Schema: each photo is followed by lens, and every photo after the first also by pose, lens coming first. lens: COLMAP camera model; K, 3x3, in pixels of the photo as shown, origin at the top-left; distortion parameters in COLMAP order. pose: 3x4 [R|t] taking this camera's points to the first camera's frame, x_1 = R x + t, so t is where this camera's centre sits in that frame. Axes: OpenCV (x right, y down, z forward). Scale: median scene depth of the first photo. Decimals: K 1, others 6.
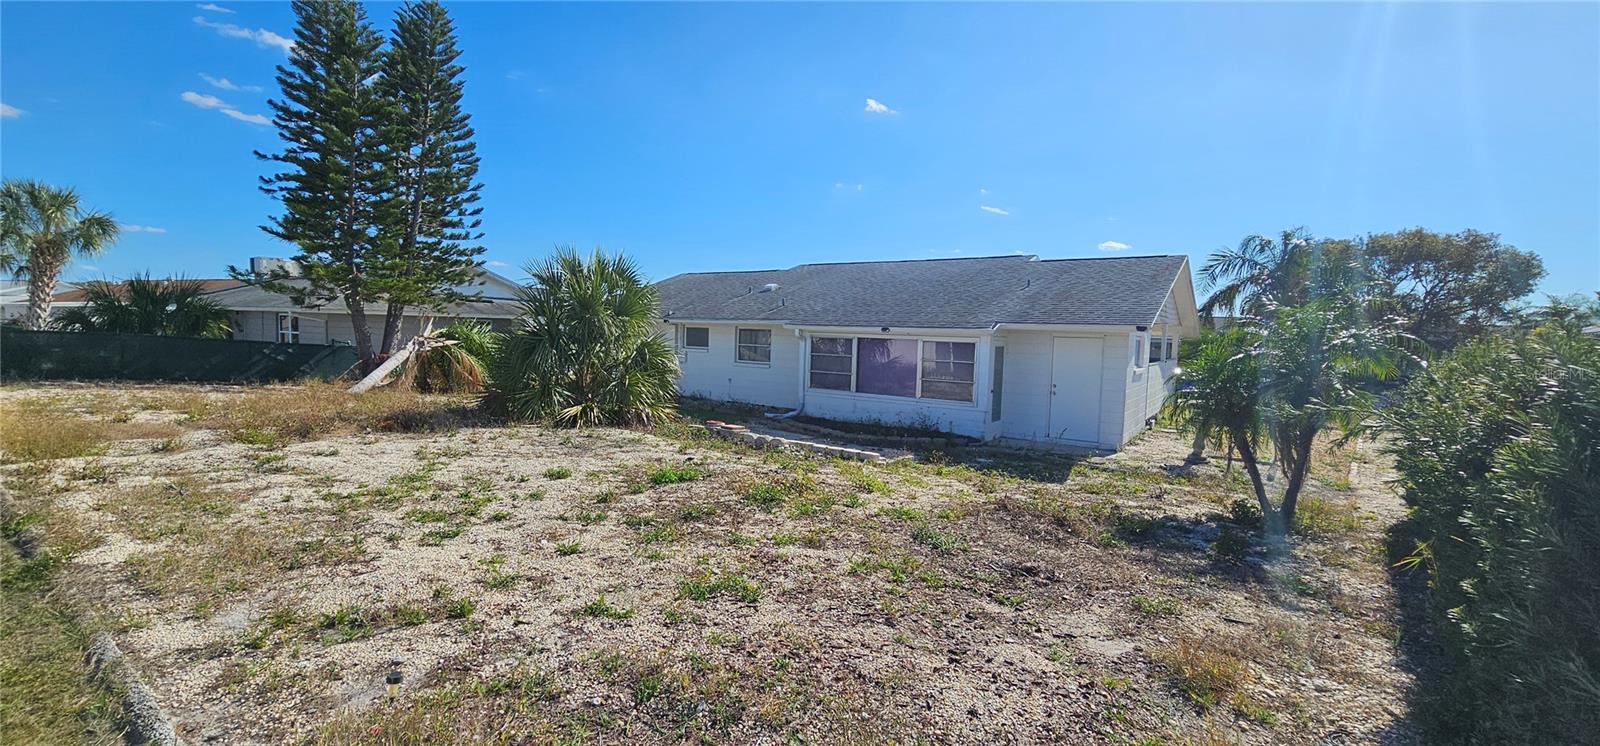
lens RADIAL K [[662.6, 0, 793.3], [0, 662.6, 382.1], [0, 0, 1]] dist [-0.001962, 0.001708]
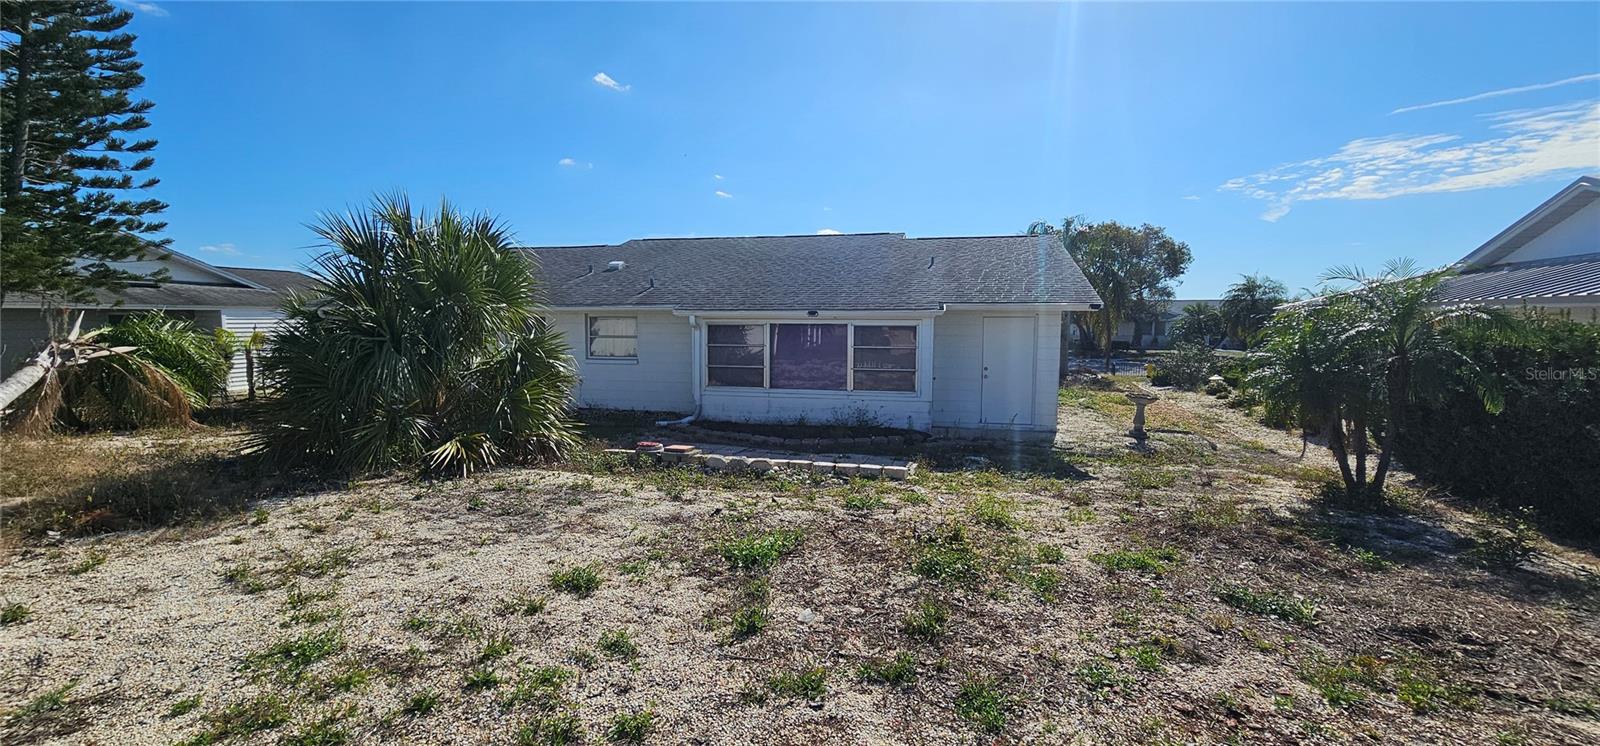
lens RADIAL K [[662.6, 0, 800.7], [0, 662.6, 374.5], [0, 0, 1]] dist [-0.001962, 0.001708]
pose [[0.921816, -0.057891, 0.383280, -0.174099], [0.052728, 0.998321, 0.023974, -0.018336], [-0.384024, -0.001890, 0.923321, 0.182575]]
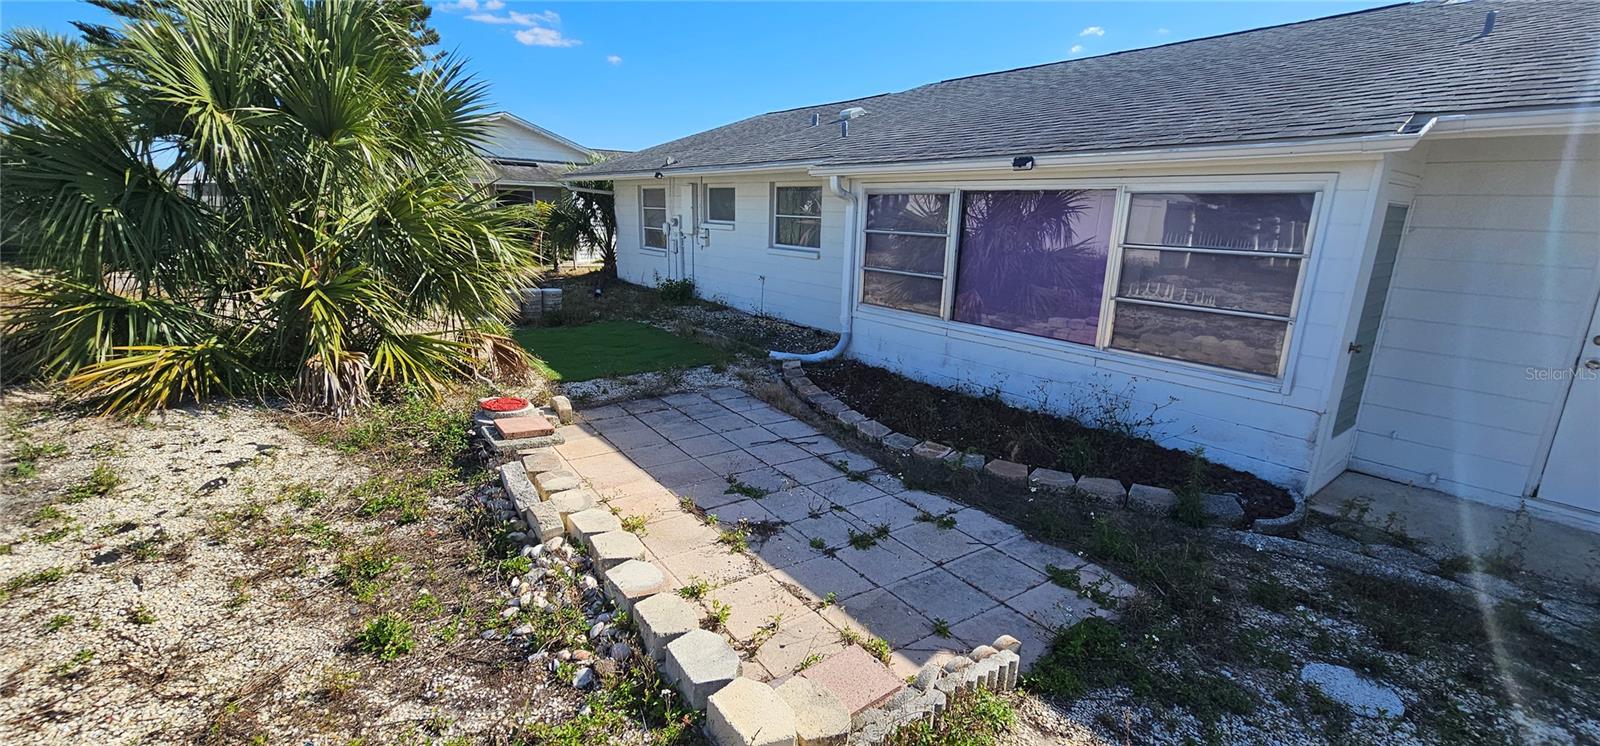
lens RADIAL K [[662.6, 0, 789.7], [0, 662.6, 370.6], [0, 0, 1]] dist [-0.001962, 0.001708]
pose [[0.957195, 0.062838, -0.282542, 0.105995], [-0.019063, 0.987717, 0.155088, -0.015479], [0.288817, -0.143063, 0.946635, 0.497115]]
